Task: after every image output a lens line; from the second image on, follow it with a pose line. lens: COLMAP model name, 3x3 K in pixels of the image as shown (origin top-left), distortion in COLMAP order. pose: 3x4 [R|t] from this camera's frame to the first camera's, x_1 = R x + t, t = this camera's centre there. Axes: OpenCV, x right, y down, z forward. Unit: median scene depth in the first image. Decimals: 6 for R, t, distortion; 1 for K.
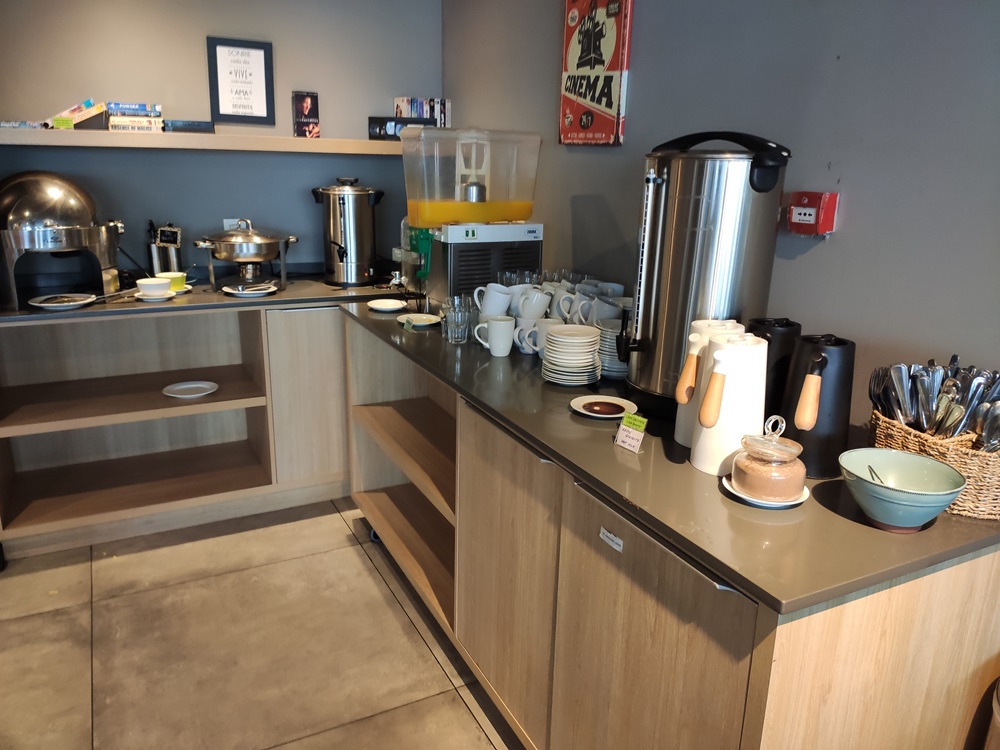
lens RADIAL K [[745.2, 0, 500.0], [0, 745.2, 375.0], [0, 0, 1]] dist [0.090602, -0.144466]
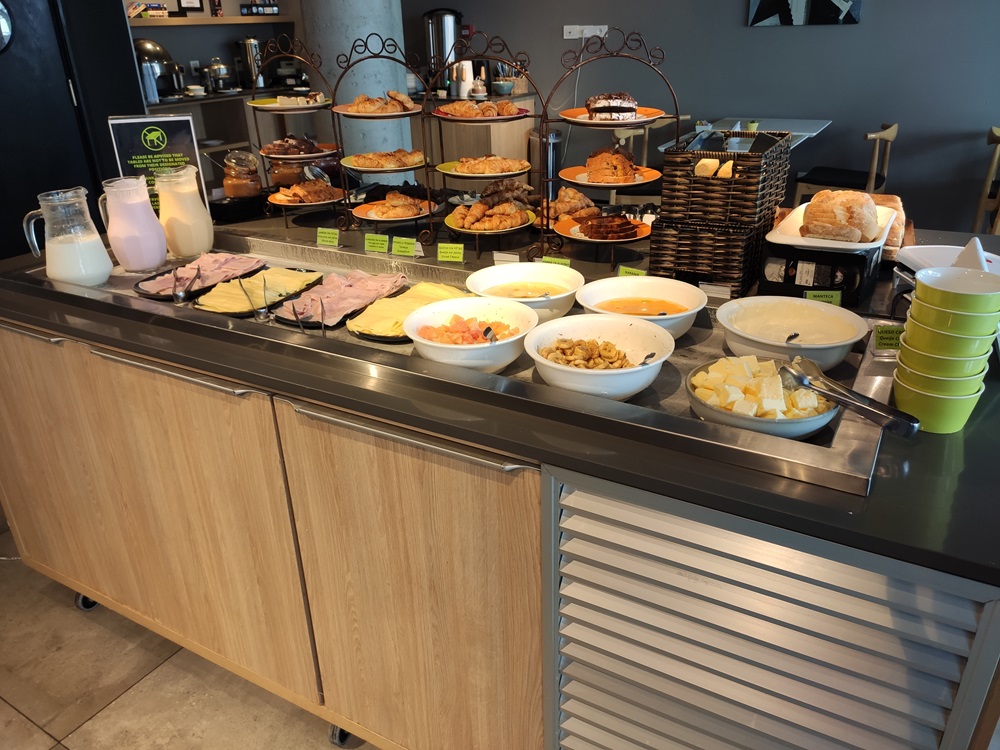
lens RADIAL K [[745.2, 0, 500.0], [0, 745.2, 375.0], [0, 0, 1]] dist [0.090602, -0.144466]
pose [[0.839517, -0.269720, 0.471659, -0.900330], [0.193738, 0.959625, 0.203926, 0.369904], [-0.507618, -0.079822, 0.857877, -1.301113]]
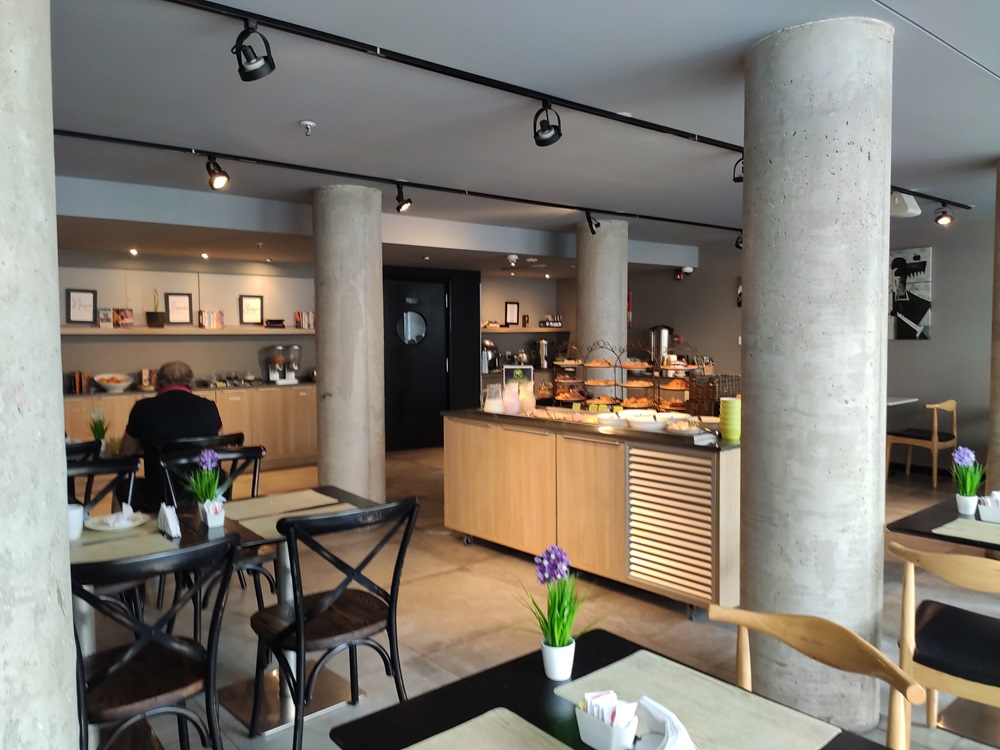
lens RADIAL K [[745.2, 0, 500.0], [0, 745.2, 375.0], [0, 0, 1]] dist [0.090602, -0.144466]
pose [[0.970526, -0.043905, 0.236962, -1.254998], [0.095155, 0.973187, -0.209410, 0.622307], [-0.221414, 0.225786, 0.948681, -2.249371]]
